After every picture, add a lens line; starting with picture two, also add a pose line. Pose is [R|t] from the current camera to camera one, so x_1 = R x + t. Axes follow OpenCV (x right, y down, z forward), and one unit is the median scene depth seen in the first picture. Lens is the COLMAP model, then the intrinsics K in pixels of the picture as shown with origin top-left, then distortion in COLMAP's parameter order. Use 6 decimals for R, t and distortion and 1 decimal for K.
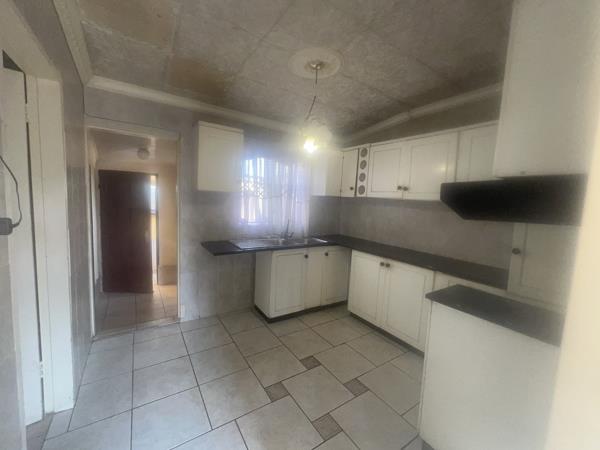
lens RADIAL K [[245.0, 0, 299.4], [0, 245.0, 225.1], [0, 0, 1]] dist [0.002904, -0.001390]
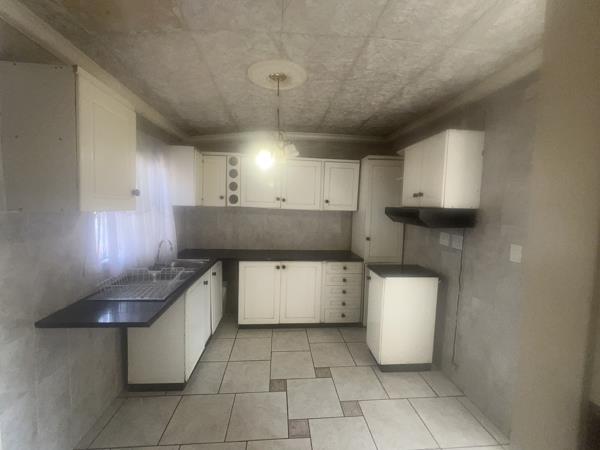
lens RADIAL K [[245.0, 0, 297.9], [0, 245.0, 224.3], [0, 0, 1]] dist [0.002904, -0.001390]
pose [[0.475126, -0.100546, 0.874154, -0.518373], [0.086385, 0.993981, 0.067377, -0.093561], [-0.875667, 0.043501, 0.480952, 0.329981]]
